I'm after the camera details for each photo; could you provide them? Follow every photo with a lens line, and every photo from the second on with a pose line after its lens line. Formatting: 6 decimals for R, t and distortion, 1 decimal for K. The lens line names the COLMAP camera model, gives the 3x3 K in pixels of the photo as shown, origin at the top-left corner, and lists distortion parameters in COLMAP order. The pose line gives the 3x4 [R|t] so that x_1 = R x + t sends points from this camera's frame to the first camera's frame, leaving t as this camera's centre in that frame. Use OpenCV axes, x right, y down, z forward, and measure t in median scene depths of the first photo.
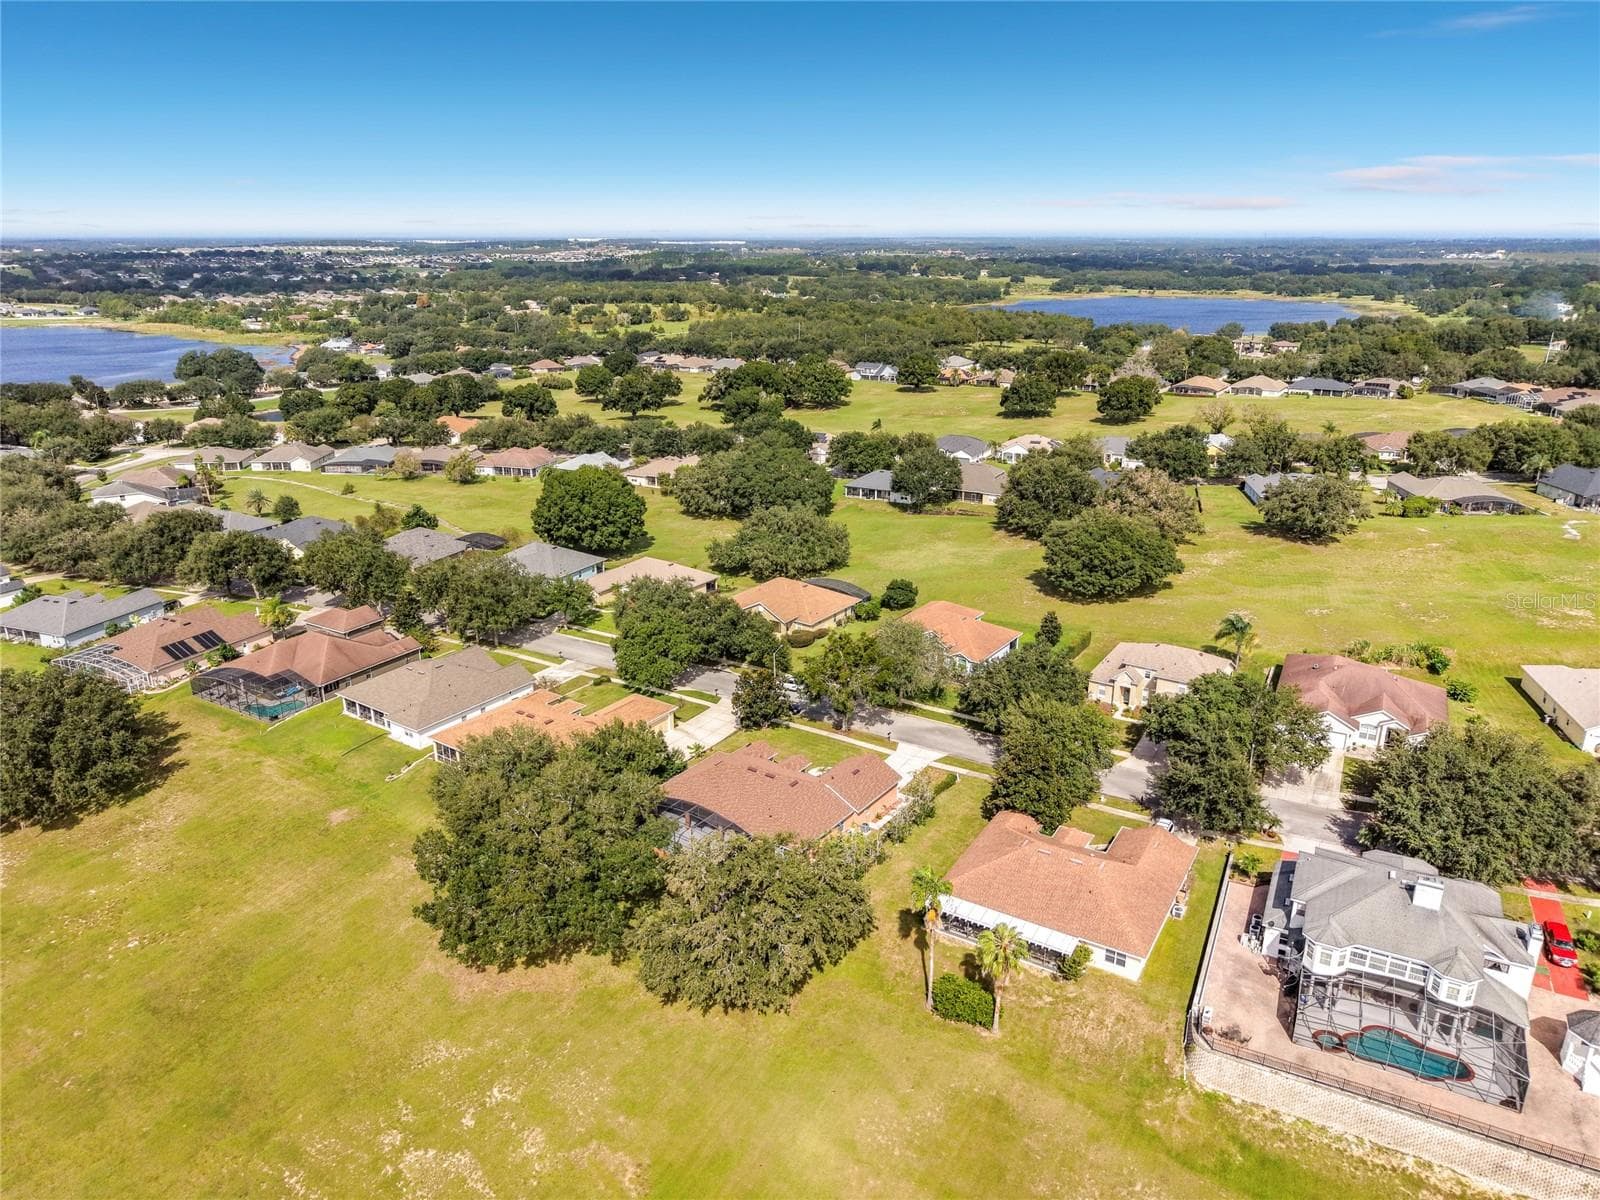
lens RADIAL K [[1100.9, 0, 786.8], [0, 1100.9, 602.7], [0, 0, 1]] dist [0.019627, -0.034079]
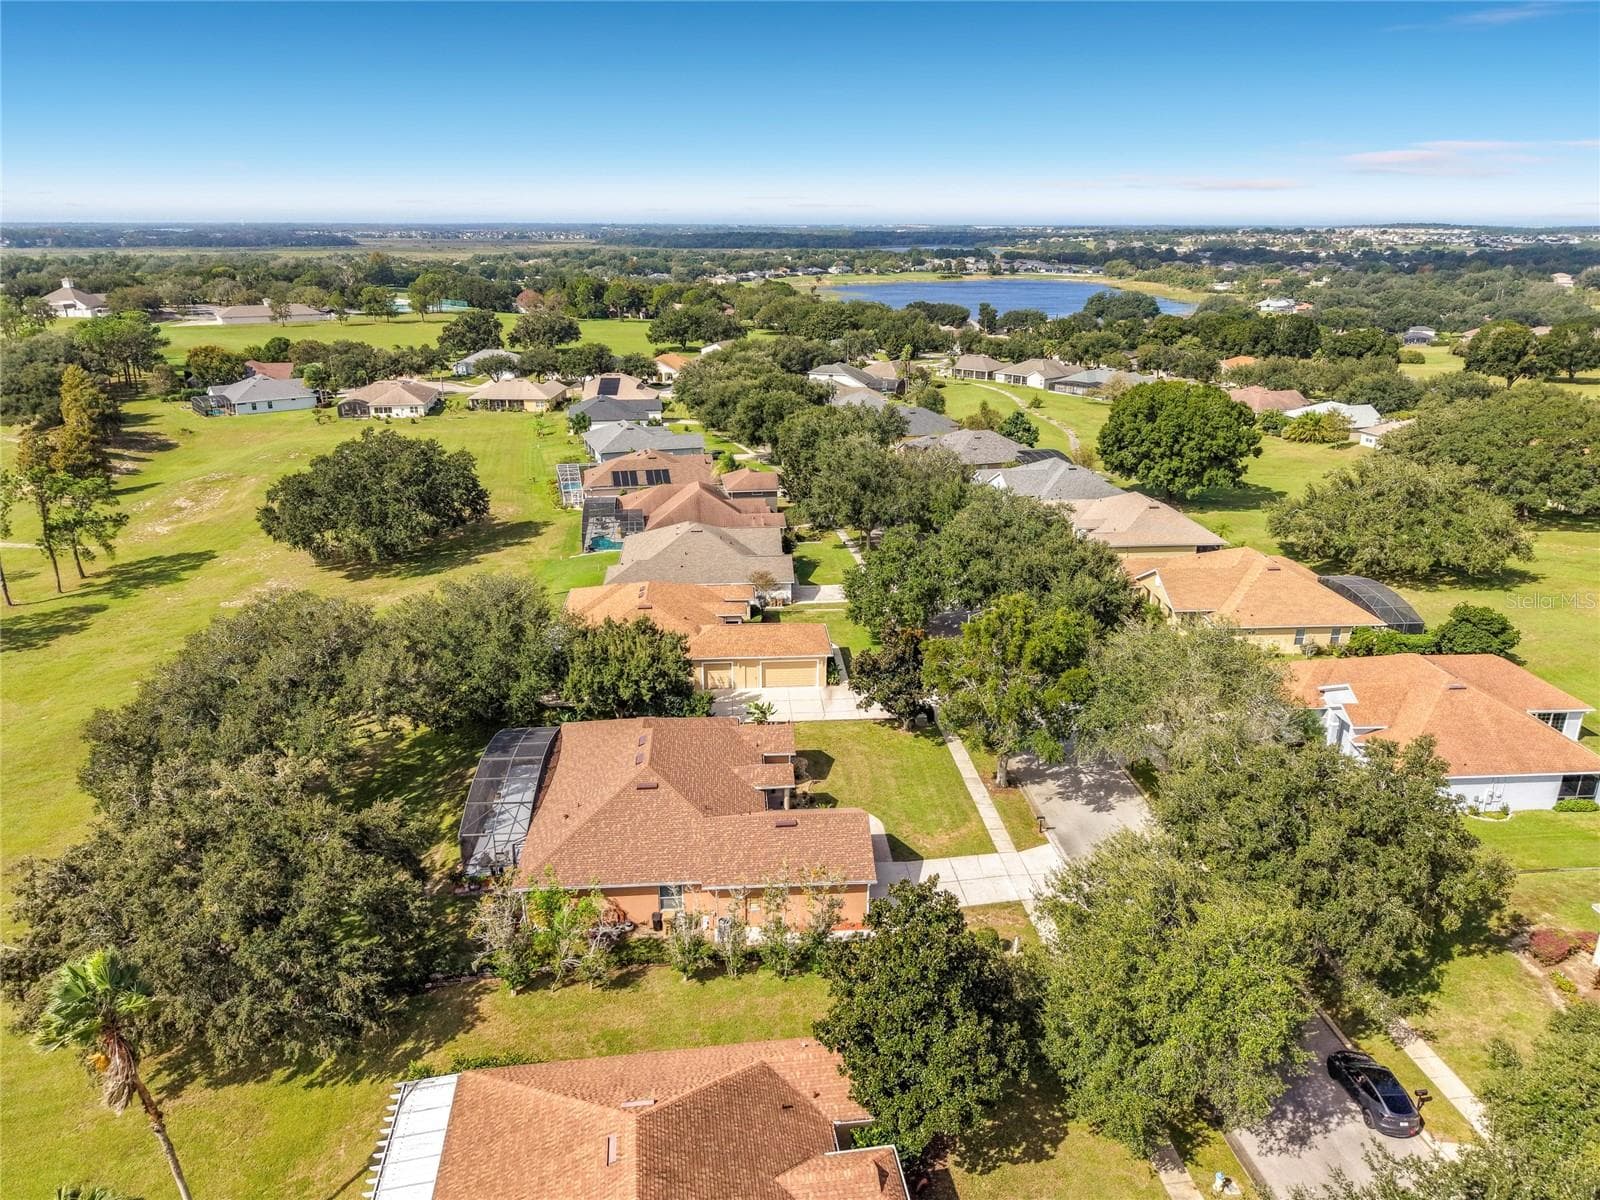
lens RADIAL K [[1100.9, 0, 794.9], [0, 1100.9, 604.4], [0, 0, 1]] dist [0.019627, -0.034079]
pose [[0.624897, 0.254434, -0.738083, 0.289816], [-0.254406, 0.960164, 0.115598, -0.000797], [0.738093, 0.115536, 0.664733, 0.465303]]
